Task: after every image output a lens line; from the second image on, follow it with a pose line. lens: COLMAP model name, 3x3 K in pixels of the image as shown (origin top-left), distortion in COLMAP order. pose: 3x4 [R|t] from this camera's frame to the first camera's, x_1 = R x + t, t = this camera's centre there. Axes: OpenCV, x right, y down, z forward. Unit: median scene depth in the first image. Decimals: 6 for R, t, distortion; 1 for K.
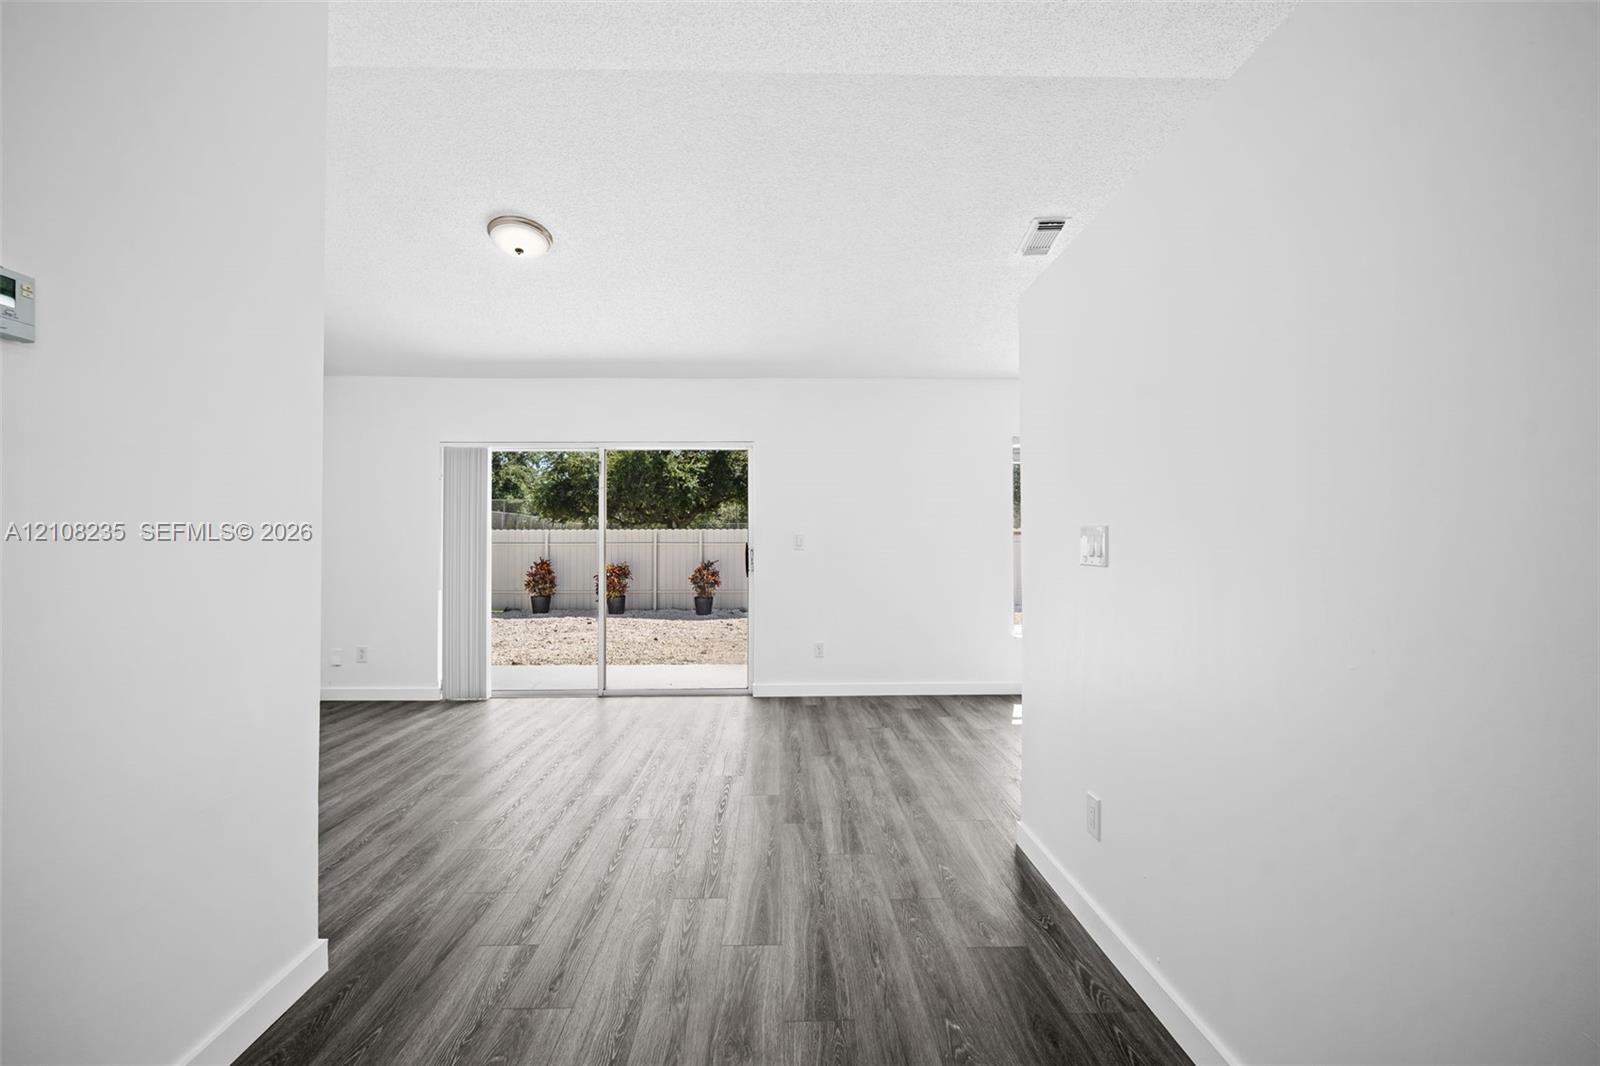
lens RADIAL K [[690.0, 0, 794.8], [0, 690.0, 530.8], [0, 0, 1]] dist [-0.013023, 0.006111]
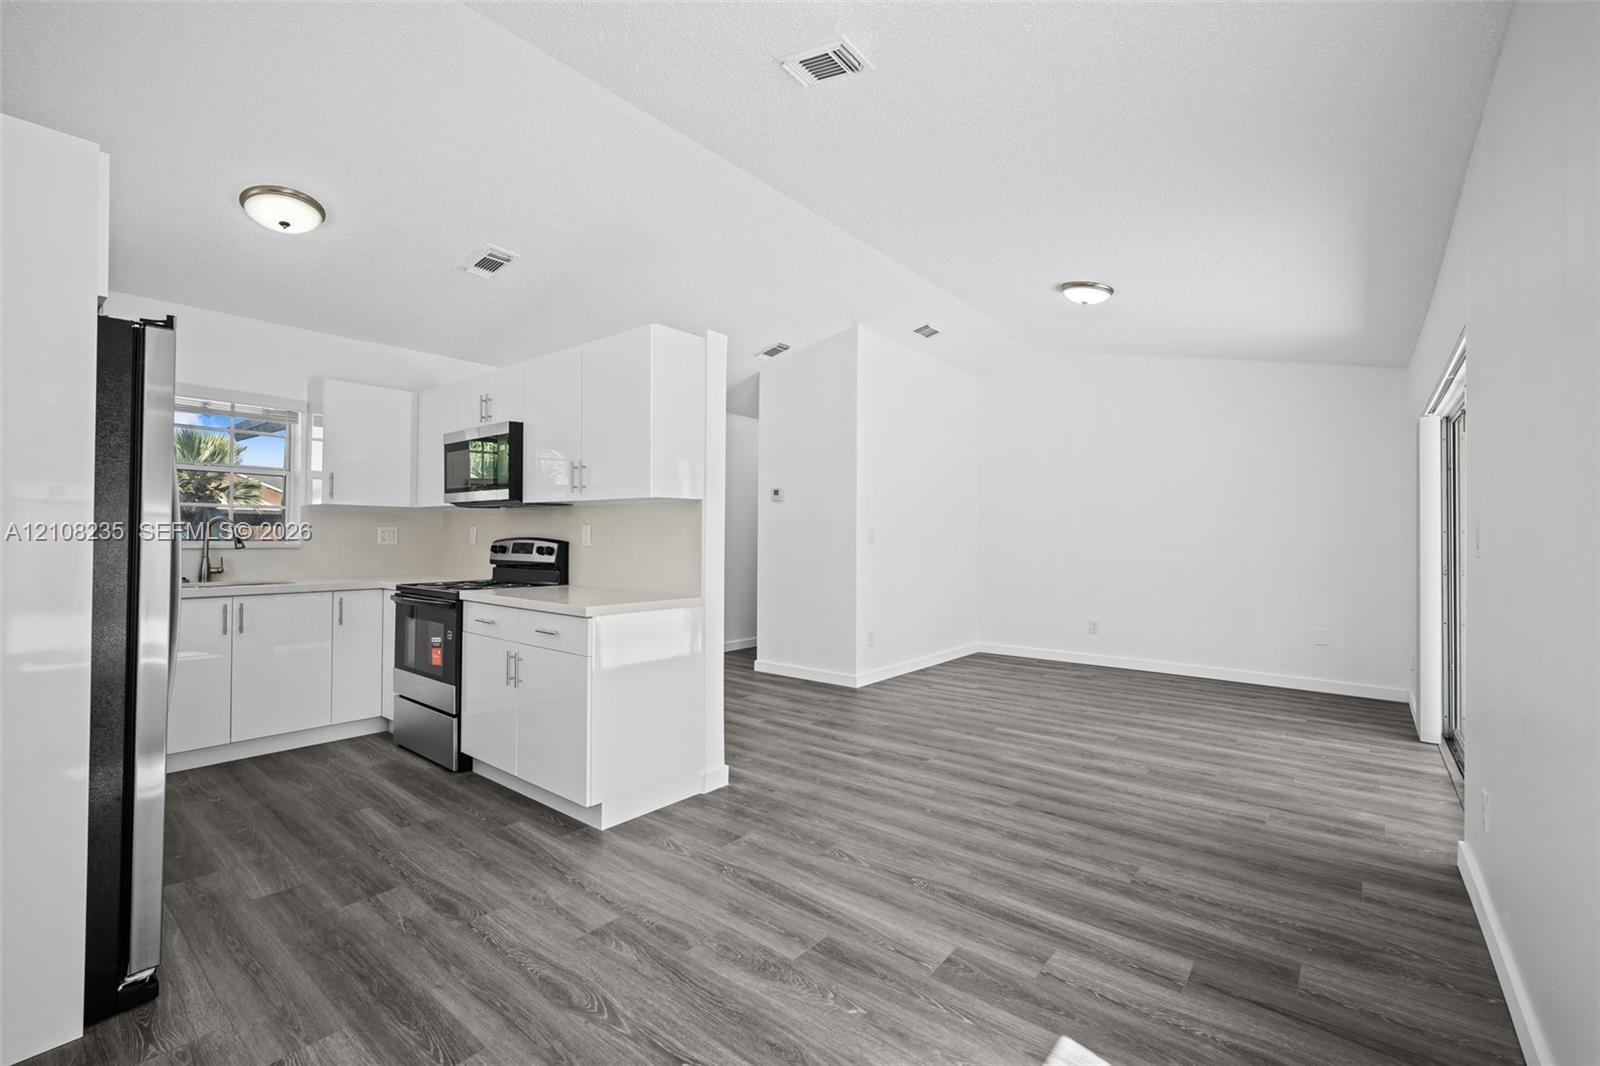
lens RADIAL K [[690.0, 0, 794.8], [0, 690.0, 530.8], [0, 0, 1]] dist [-0.013023, 0.006111]
pose [[-0.655819, -0.009878, -0.754853, 0.575462], [0.010996, 0.999683, -0.022635, 0.015623], [0.754838, -0.023145, -0.655503, 0.931576]]
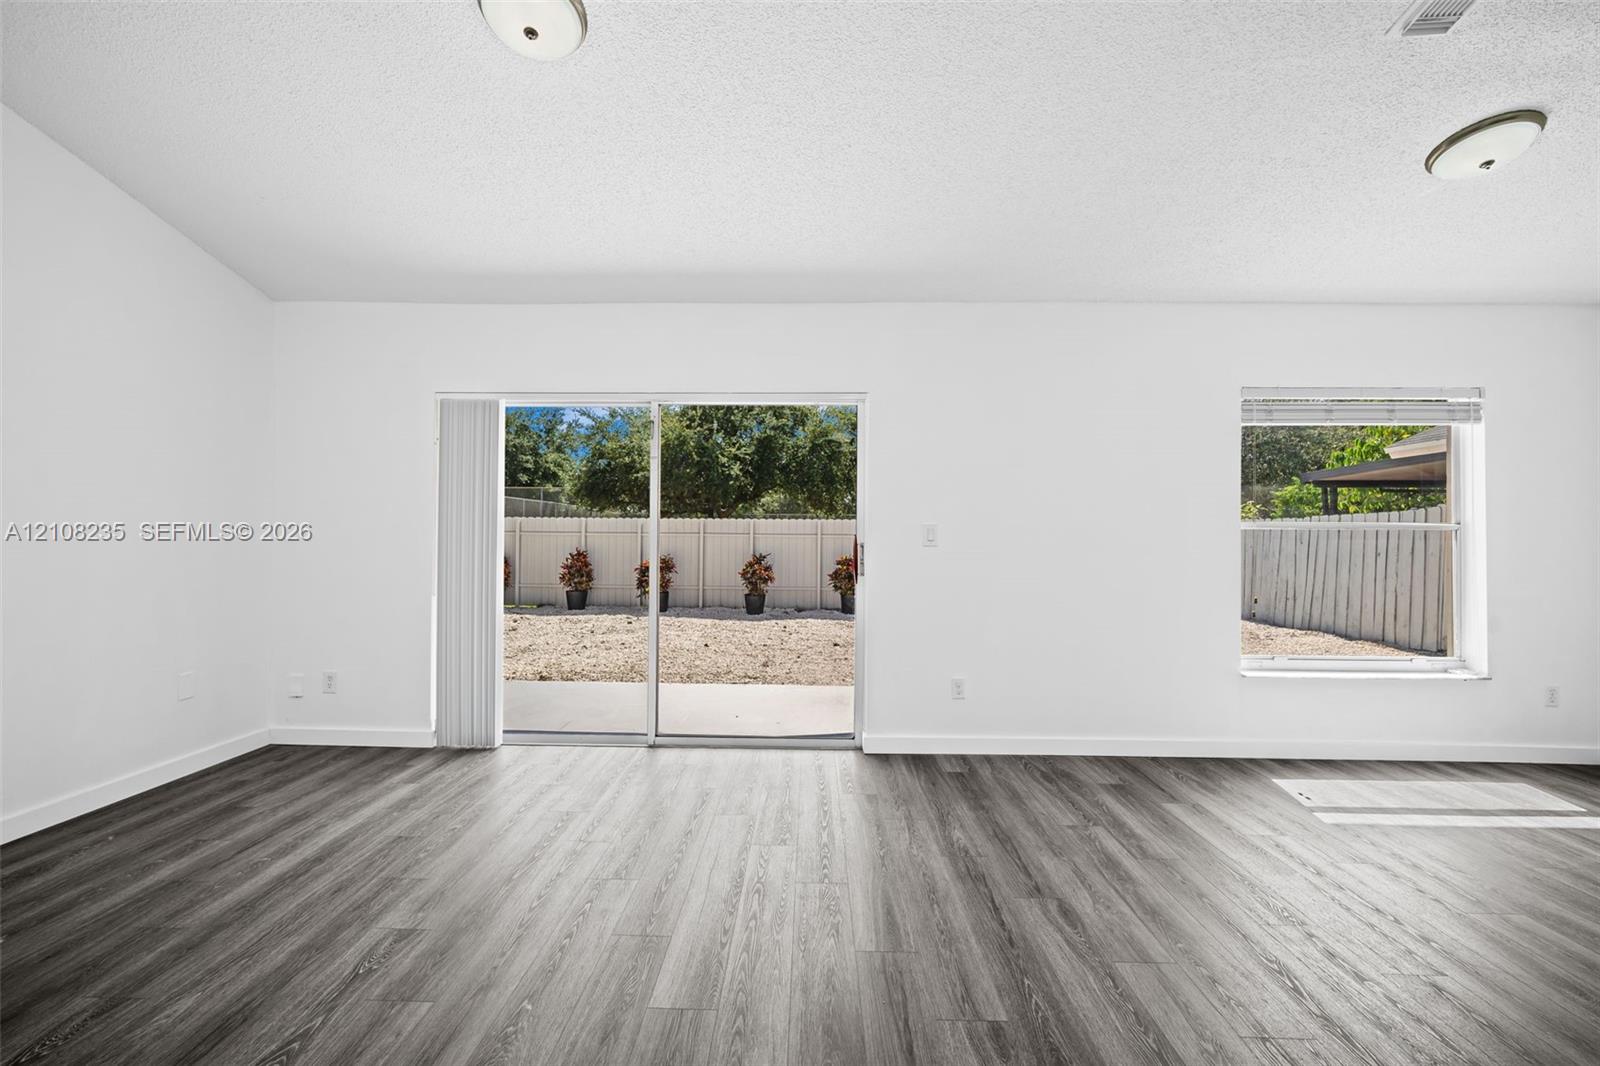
lens RADIAL K [[690.0, 0, 794.8], [0, 690.0, 530.8], [0, 0, 1]] dist [-0.013023, 0.006111]
pose [[0.998670, 0.010040, -0.050571, -0.094372], [-0.009406, 0.999874, 0.012768, 0.003929], [0.050693, -0.012275, 0.998639, 0.280344]]
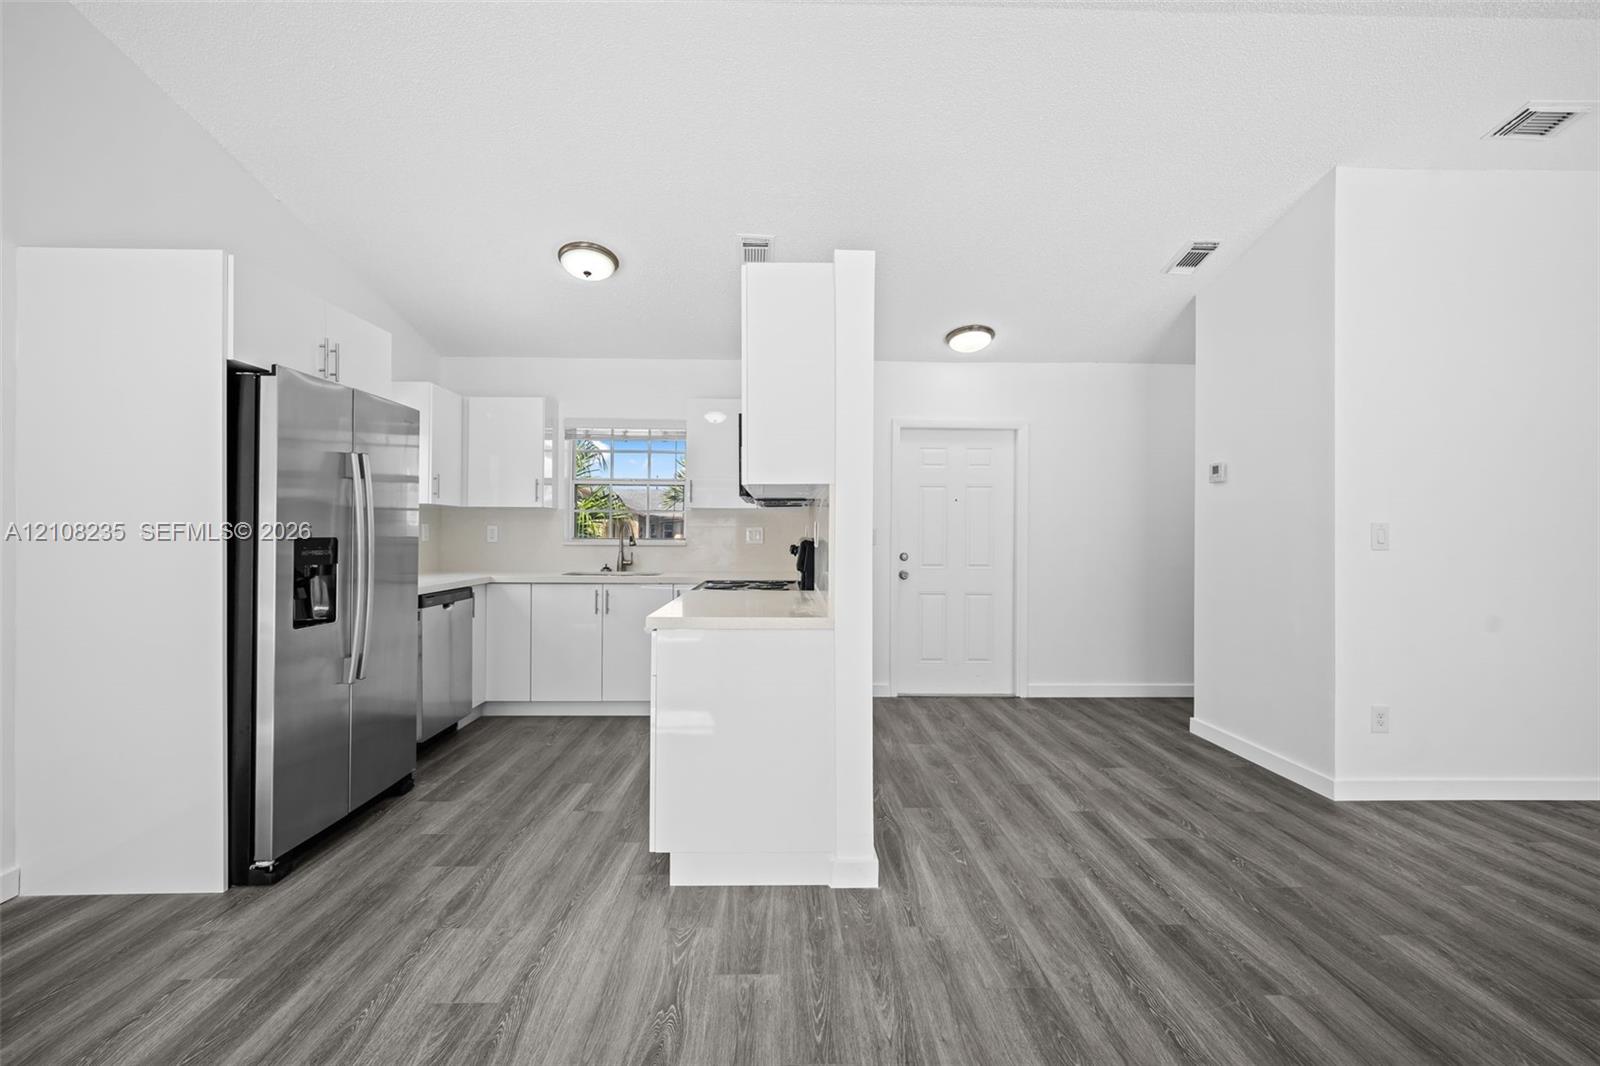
lens RADIAL K [[690.0, 0, 794.8], [0, 690.0, 530.8], [0, 0, 1]] dist [-0.013023, 0.006111]
pose [[-0.999969, -0.004490, 0.006455, 0.206815], [-0.004664, 0.999619, -0.027210, 0.015691], [-0.006330, -0.027239, -0.999609, 0.916459]]
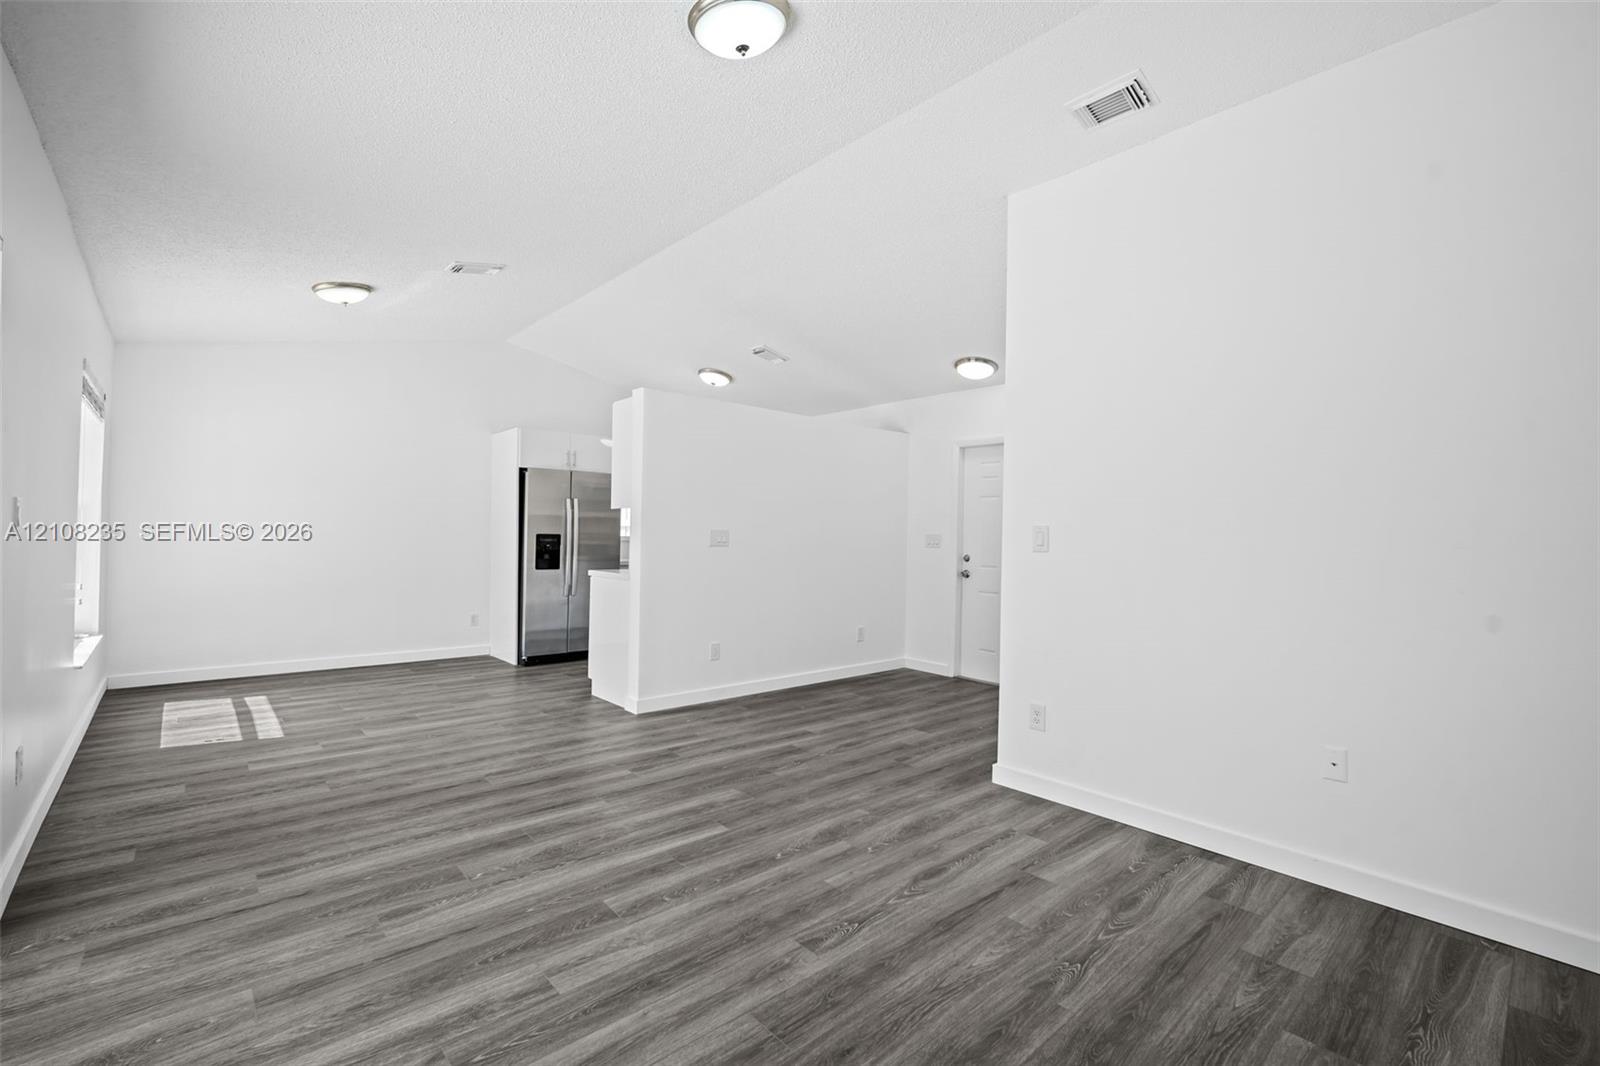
lens RADIAL K [[690.0, 0, 794.8], [0, 690.0, 530.8], [0, 0, 1]] dist [-0.013023, 0.006111]
pose [[-0.644370, -0.003190, 0.764707, -0.589475], [-0.034622, 0.999088, -0.025005, 0.018100], [-0.763930, -0.042588, -0.643893, 0.882103]]
